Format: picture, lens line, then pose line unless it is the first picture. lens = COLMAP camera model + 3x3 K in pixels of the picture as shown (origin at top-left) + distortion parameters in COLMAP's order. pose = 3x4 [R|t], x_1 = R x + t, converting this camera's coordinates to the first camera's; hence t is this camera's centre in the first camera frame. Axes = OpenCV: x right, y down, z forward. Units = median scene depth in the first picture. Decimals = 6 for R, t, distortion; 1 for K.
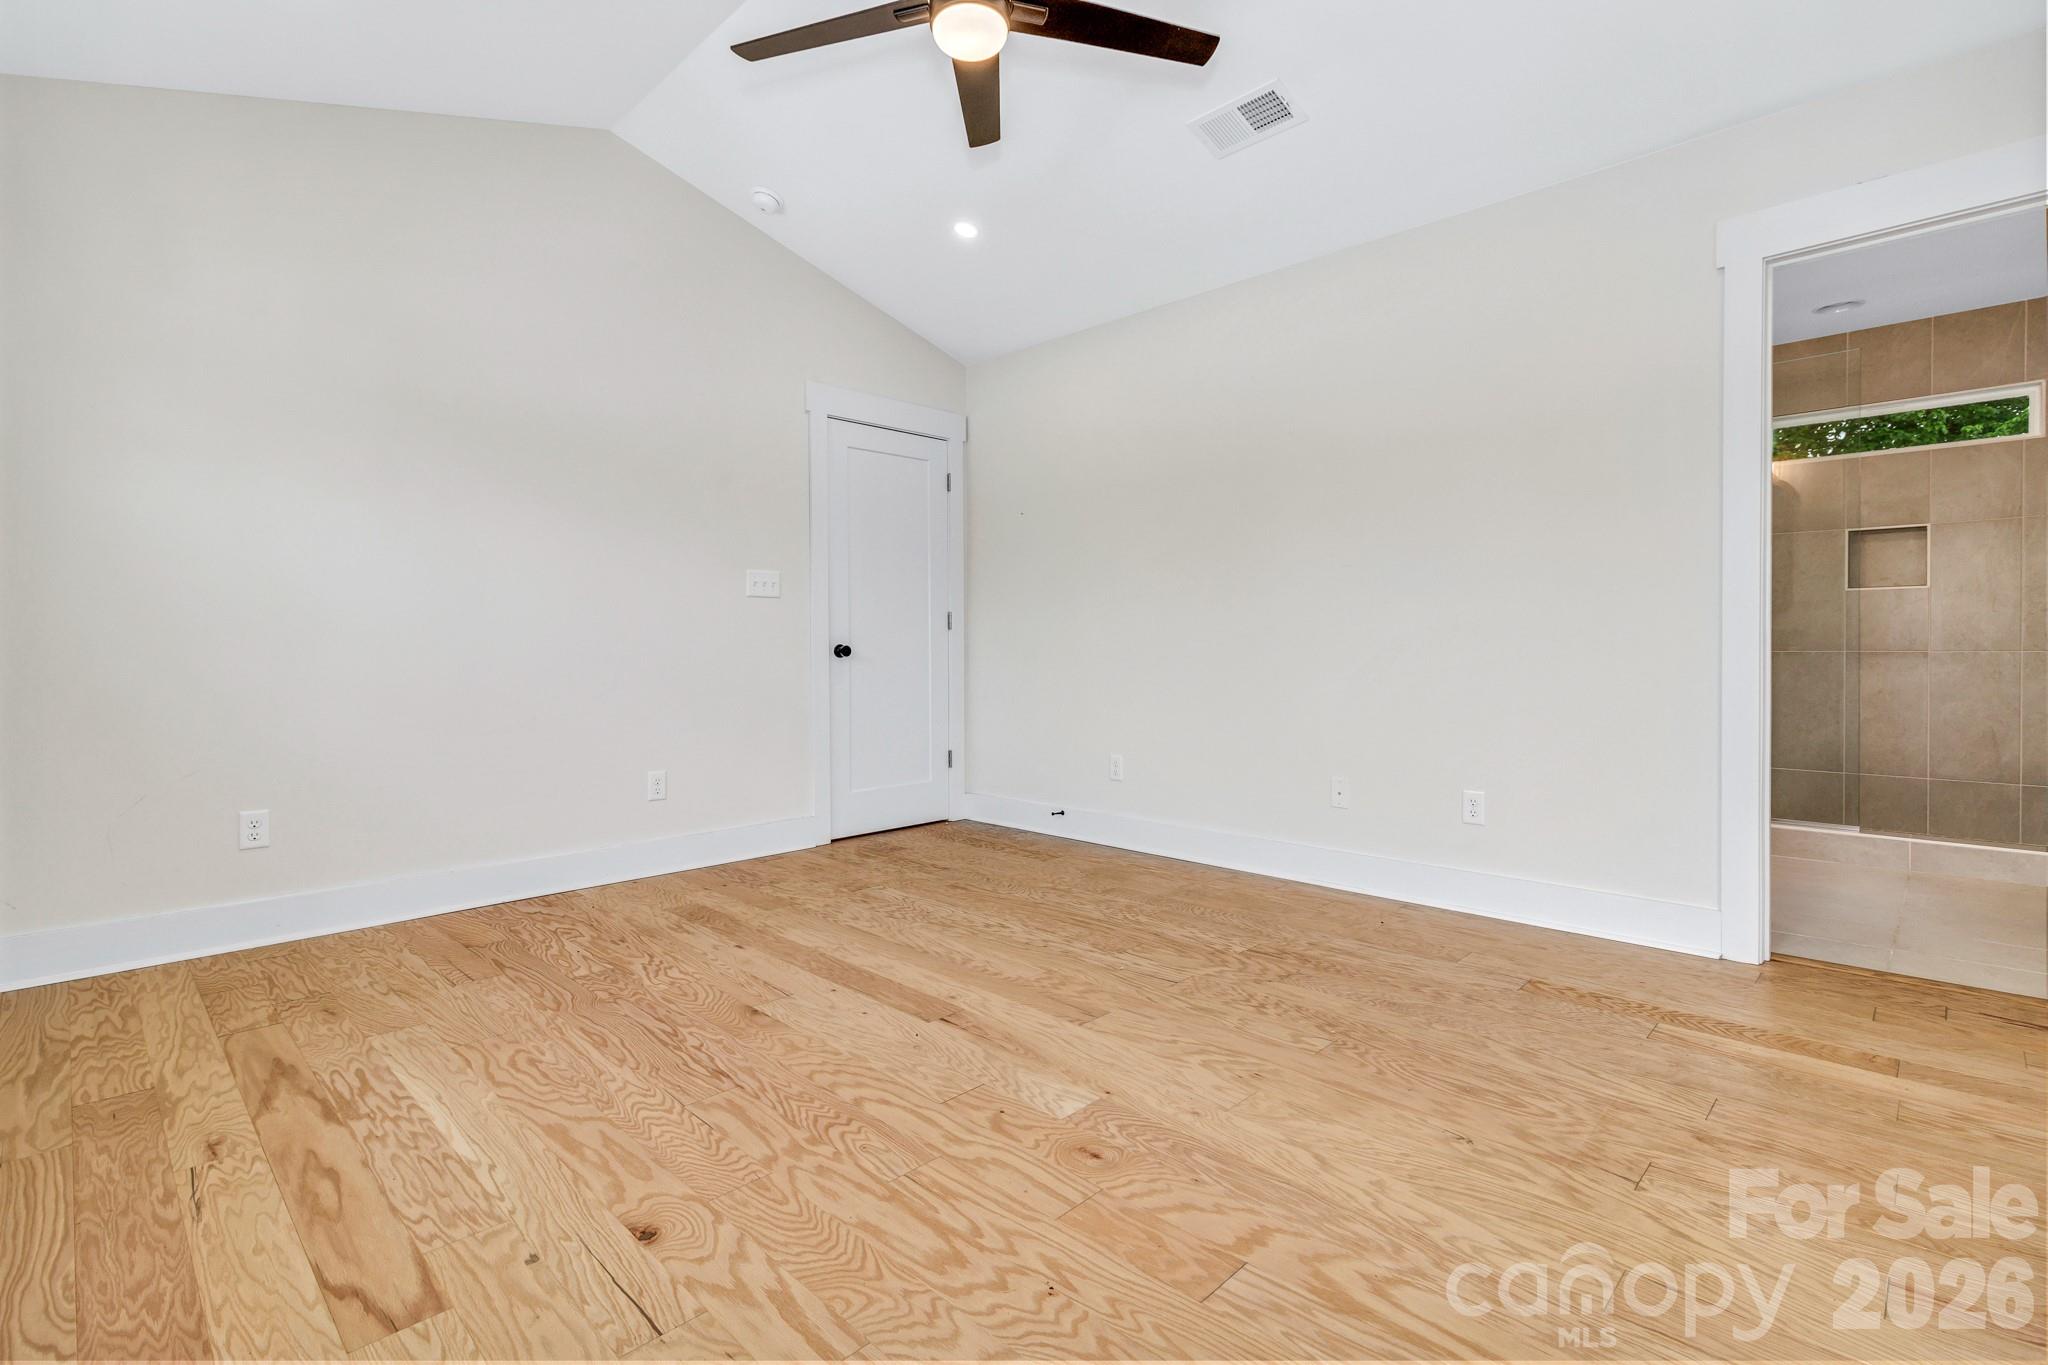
lens RADIAL K [[949.2, 0, 1022.9], [0, 949.2, 667.1], [0, 0, 1]] dist [0.000323, 0.000062]
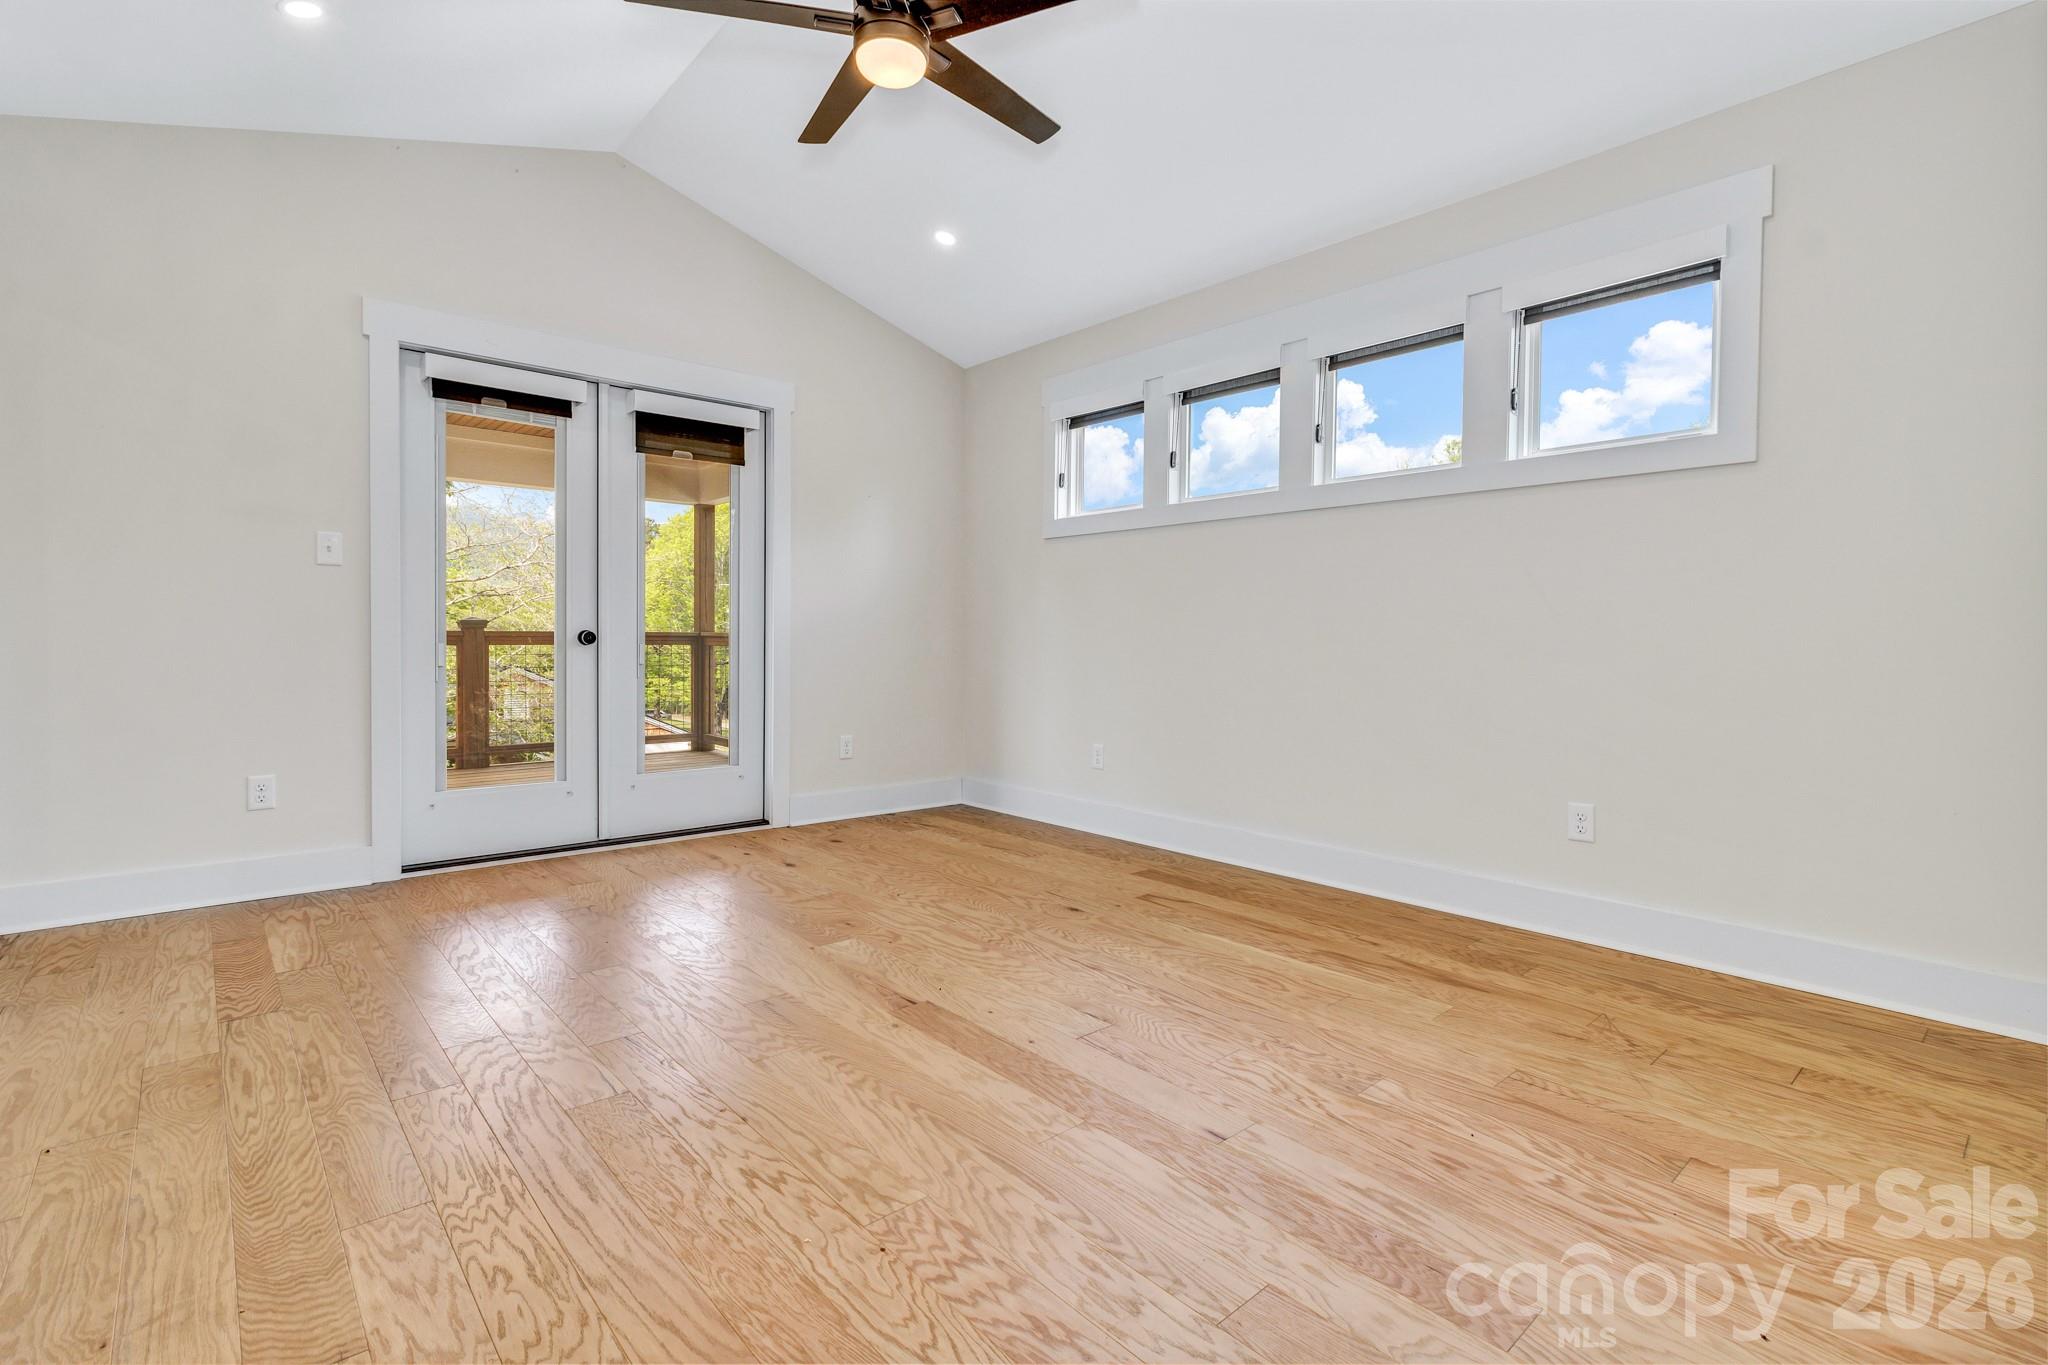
lens RADIAL K [[949.2, 0, 1029.9], [0, 949.2, 661.5], [0, 0, 1]] dist [0.000323, 0.000062]
pose [[-0.998045, -0.004831, 0.062317, -0.292290], [-0.002007, 0.998971, 0.045306, -0.044031], [-0.062472, 0.045092, -0.997028, 2.146651]]
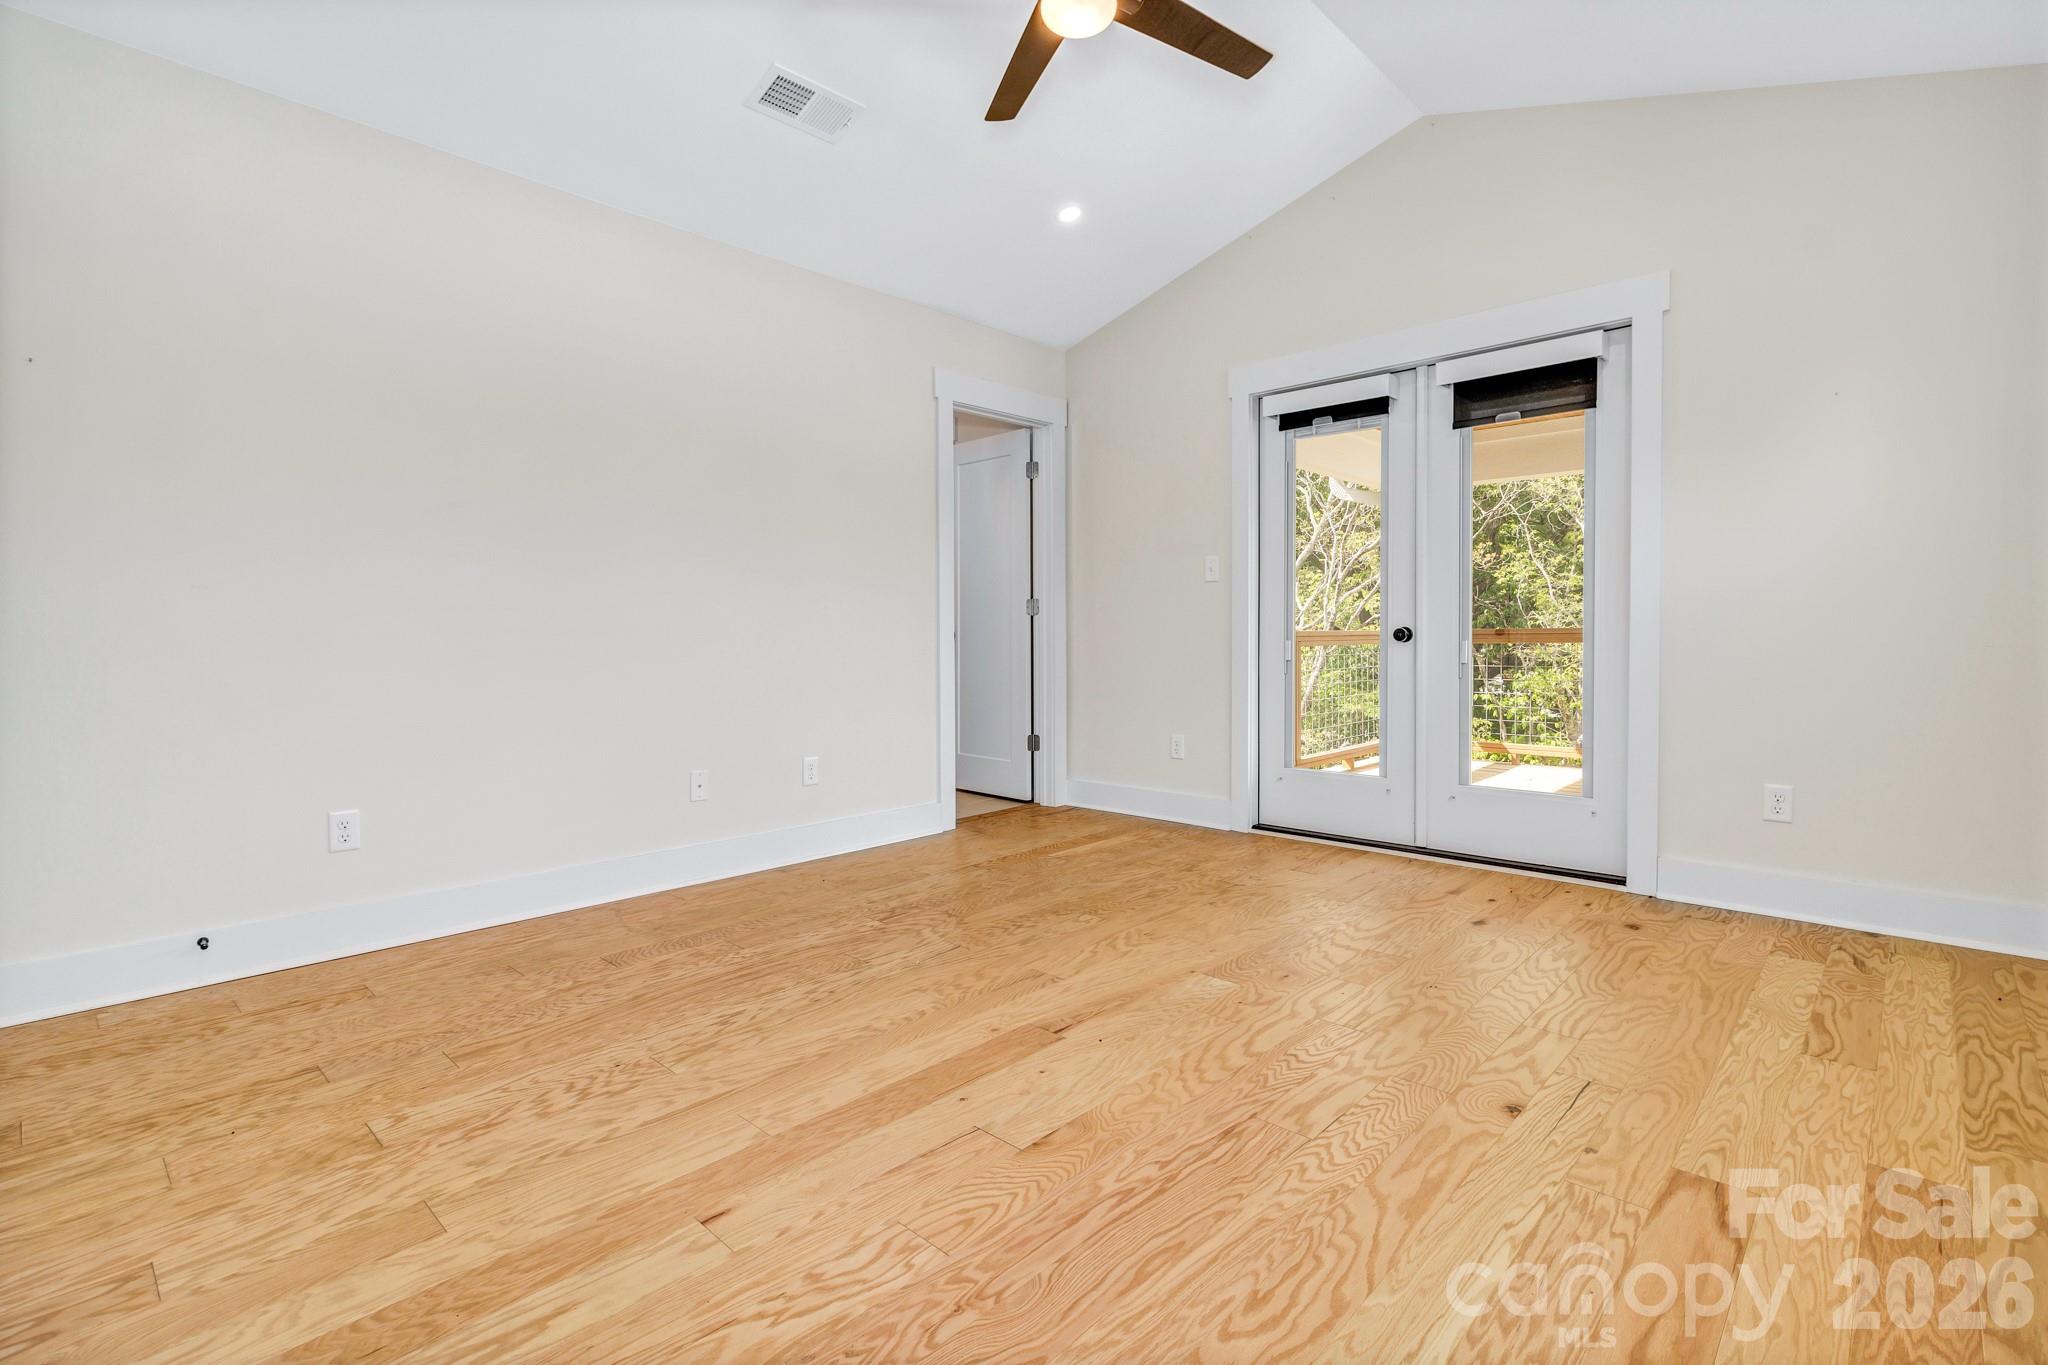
lens RADIAL K [[949.2, 0, 1028.2], [0, 949.2, 673.2], [0, 0, 1]] dist [0.000323, 0.000062]
pose [[-0.025401, -0.036488, 0.999011, -1.086102], [0.027723, 0.998924, 0.037189, -0.019427], [-0.999293, 0.028640, -0.024362, 1.122629]]
